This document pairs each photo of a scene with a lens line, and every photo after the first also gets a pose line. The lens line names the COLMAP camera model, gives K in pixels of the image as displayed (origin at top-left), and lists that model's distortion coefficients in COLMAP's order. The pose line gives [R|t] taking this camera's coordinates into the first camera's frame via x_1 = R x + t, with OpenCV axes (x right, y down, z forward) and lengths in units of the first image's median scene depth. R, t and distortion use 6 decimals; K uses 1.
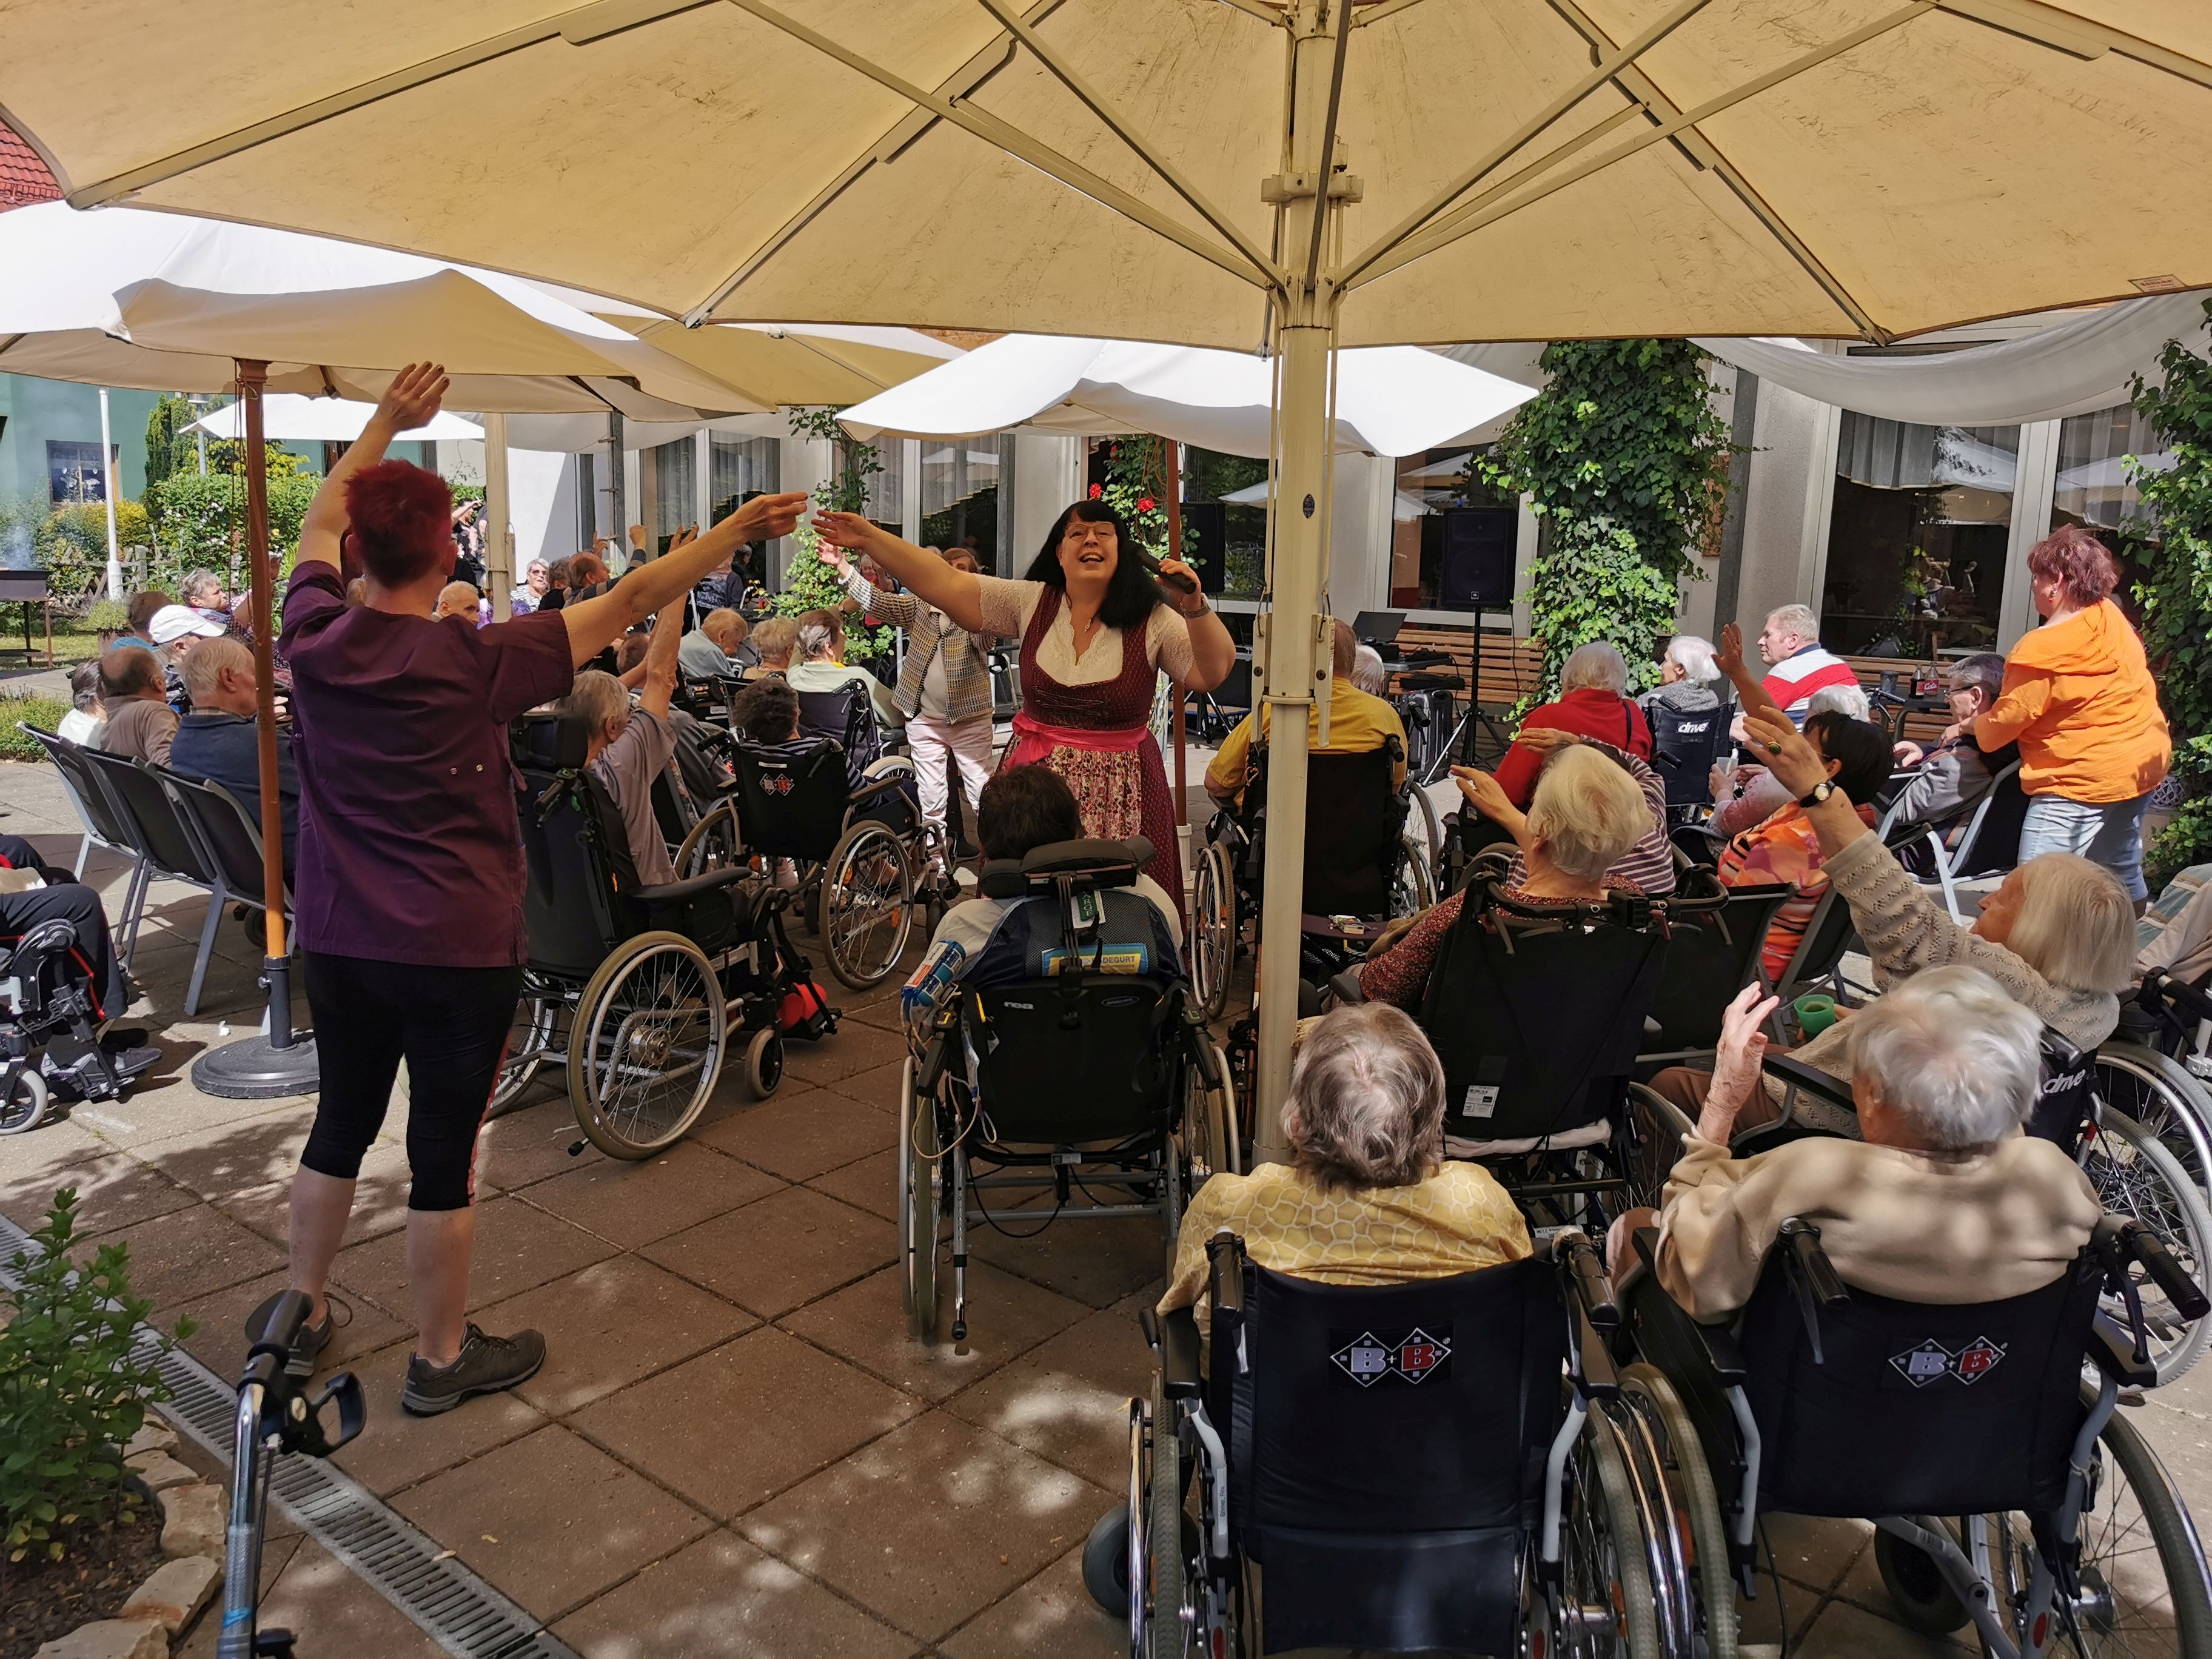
lens RADIAL K [[1668.9, 0, 1101.8], [0, 1668.9, 774.2], [0, 0, 1]] dist [0.058908, -0.066229]
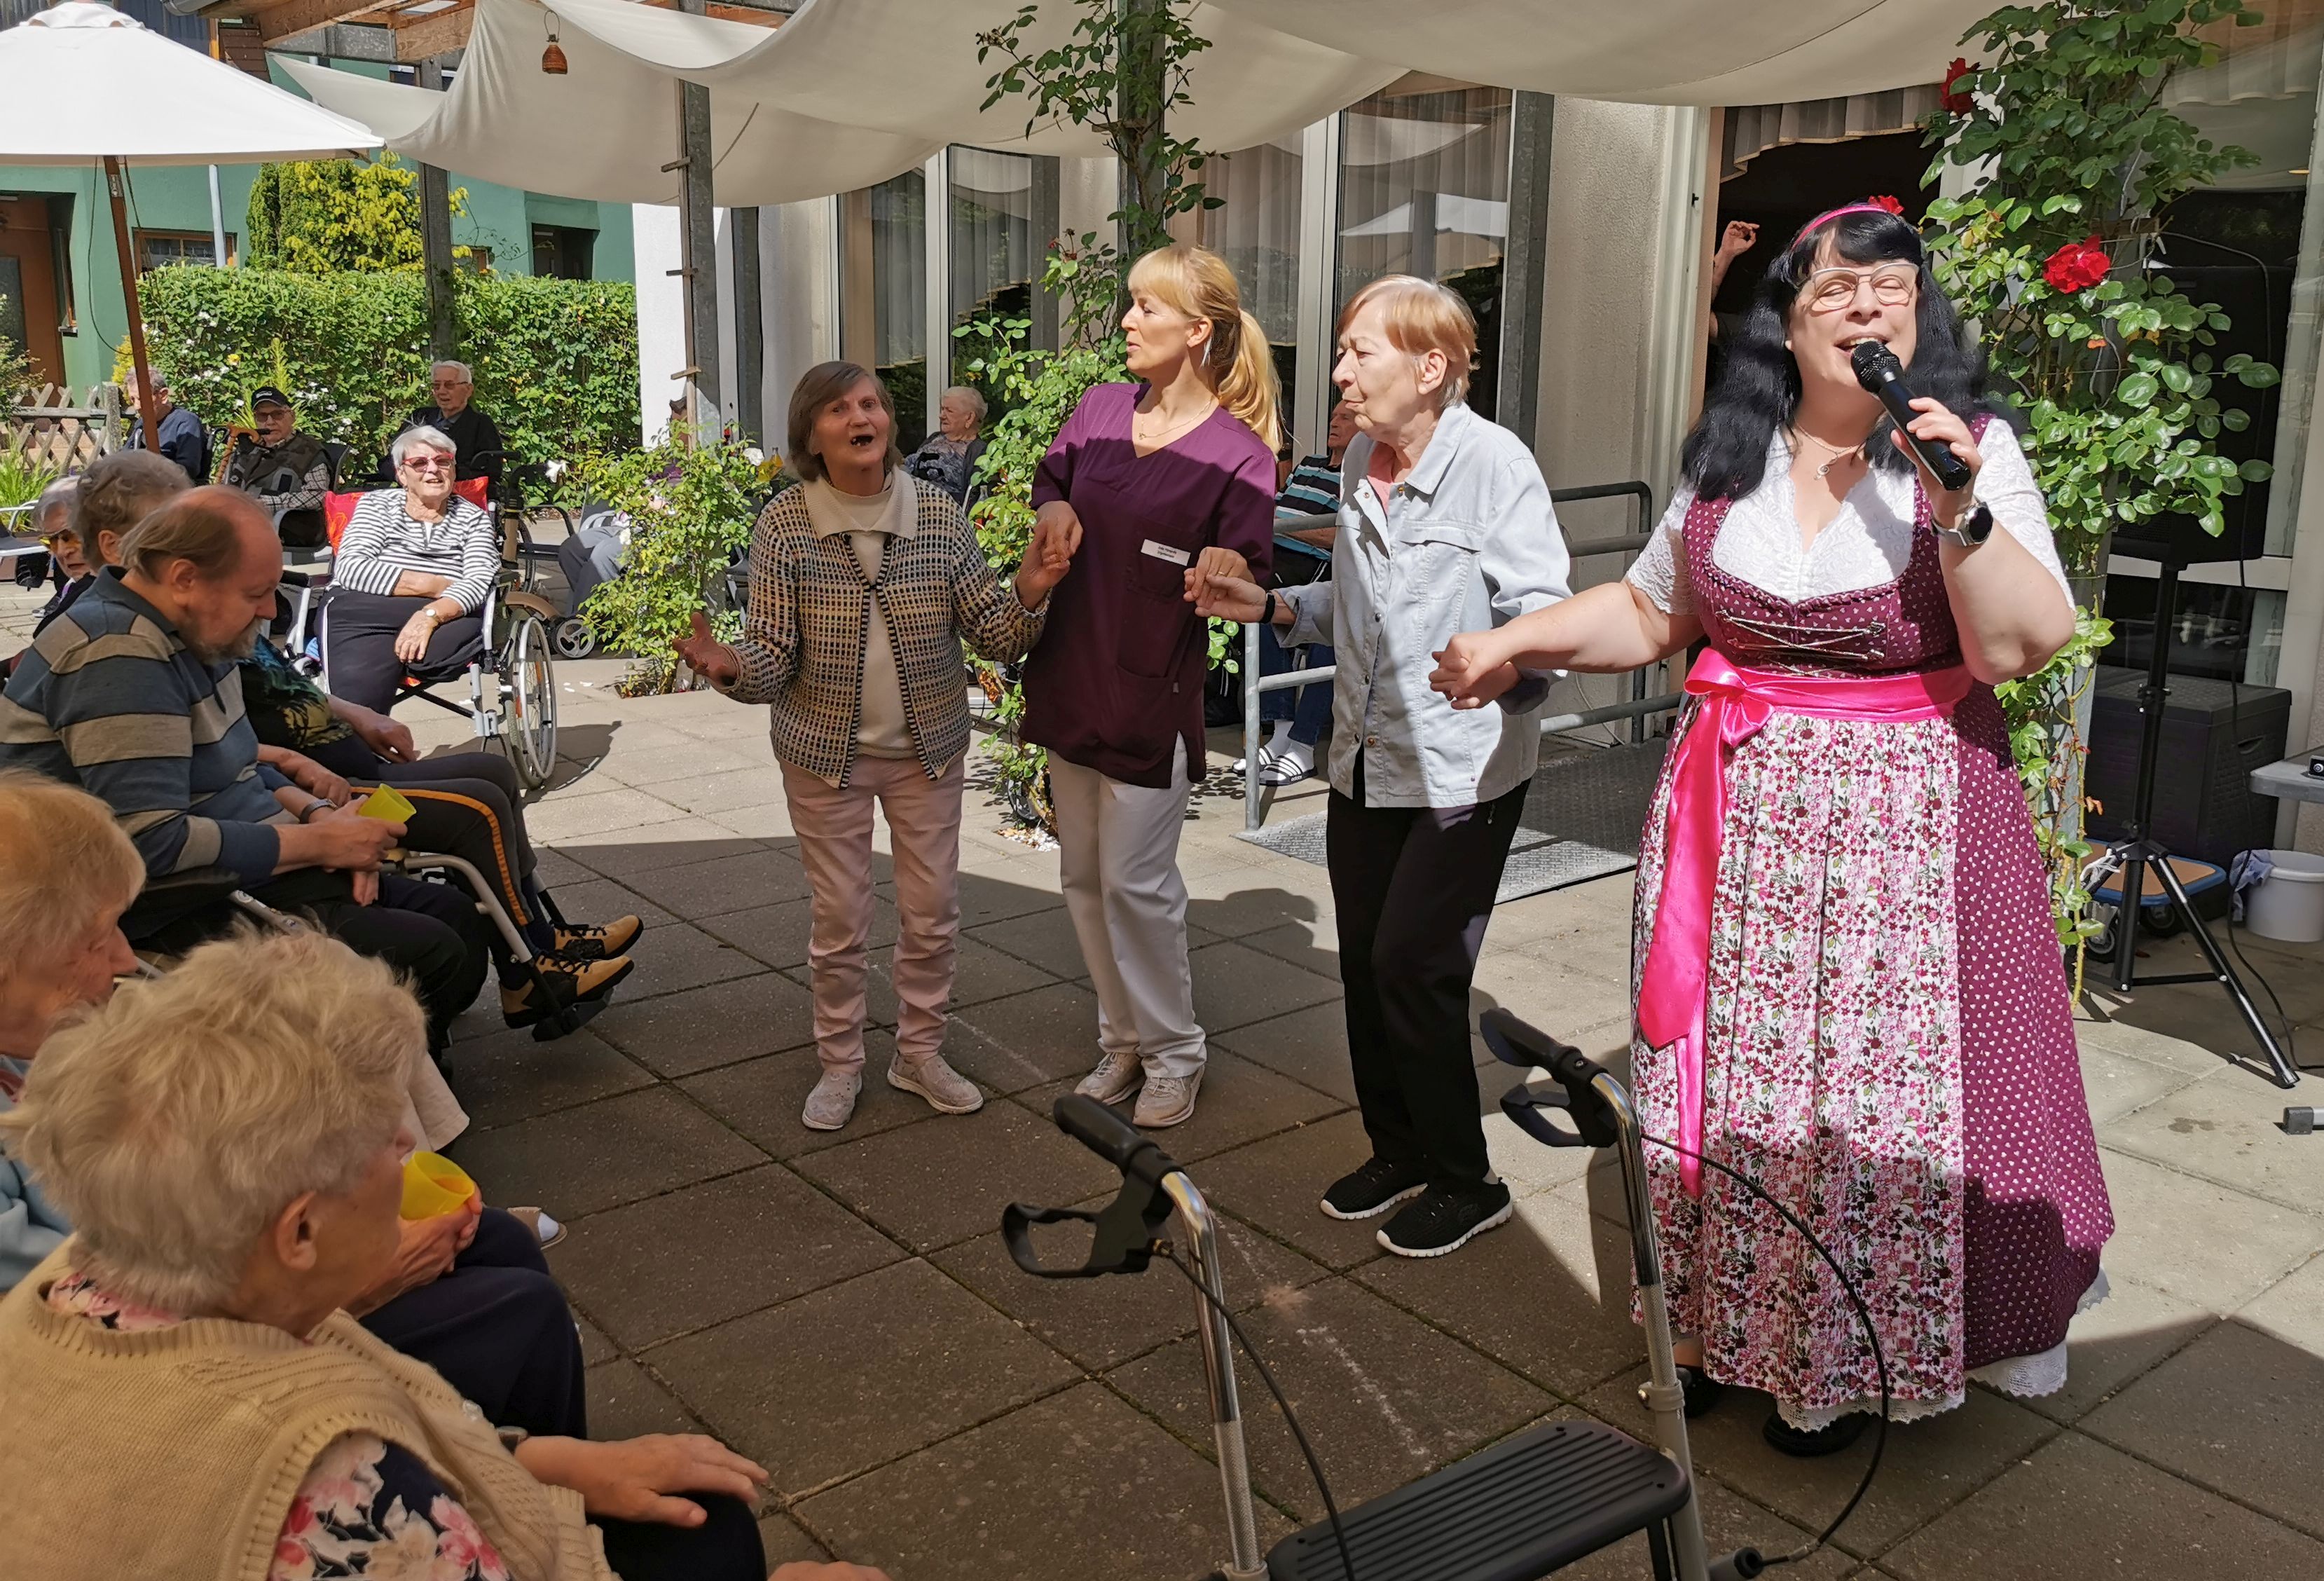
lens RADIAL K [[1982.8, 0, 1273.8], [0, 1982.8, 778.2], [0, 0, 1]] dist [0.056339, -0.086419]
pose [[0.987359, 0.034662, -0.154662, -0.098922], [-0.024702, 0.997523, 0.065862, -0.187044], [0.156561, -0.061208, 0.985770, 1.270859]]
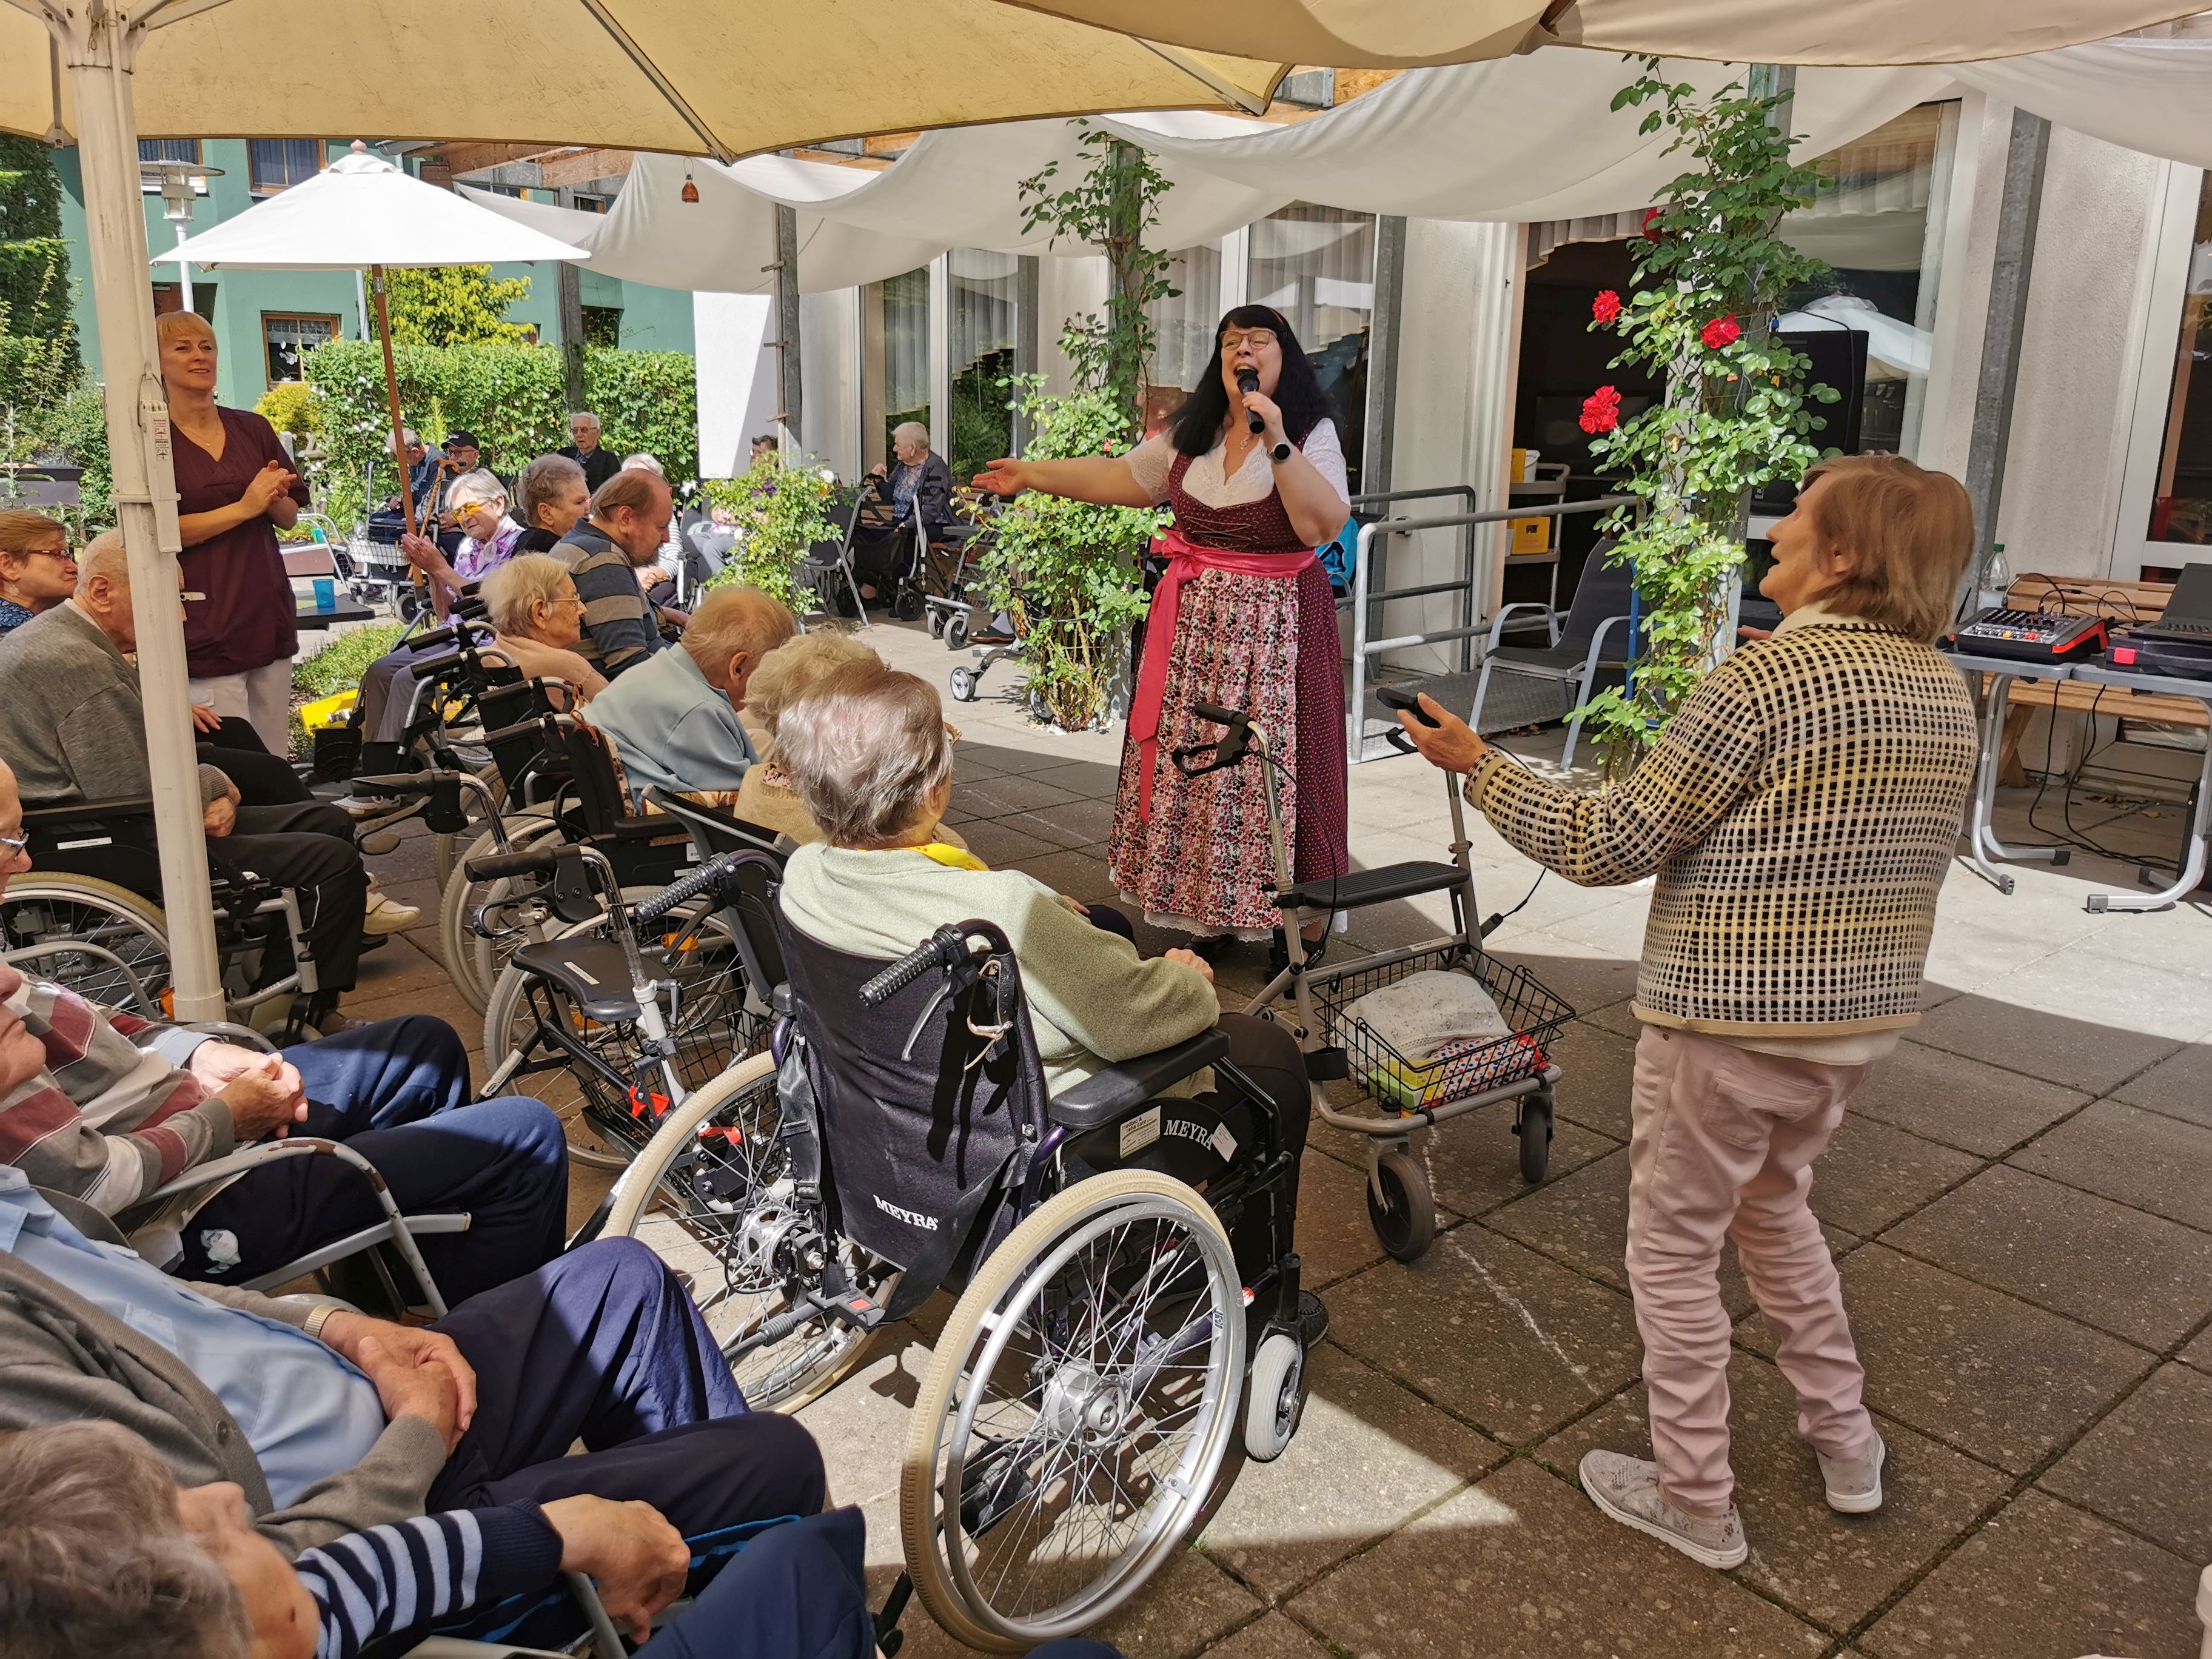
lens RADIAL K [[1718.0, 0, 1096.3], [0, 1718.0, 822.3], [0, 0, 1]] dist [0.032668, 0.002659]
pose [[0.981306, 0.037972, -0.188672, -0.094564], [-0.020764, 0.995509, 0.092358, -0.129703], [0.191332, -0.086714, 0.977687, 0.946846]]
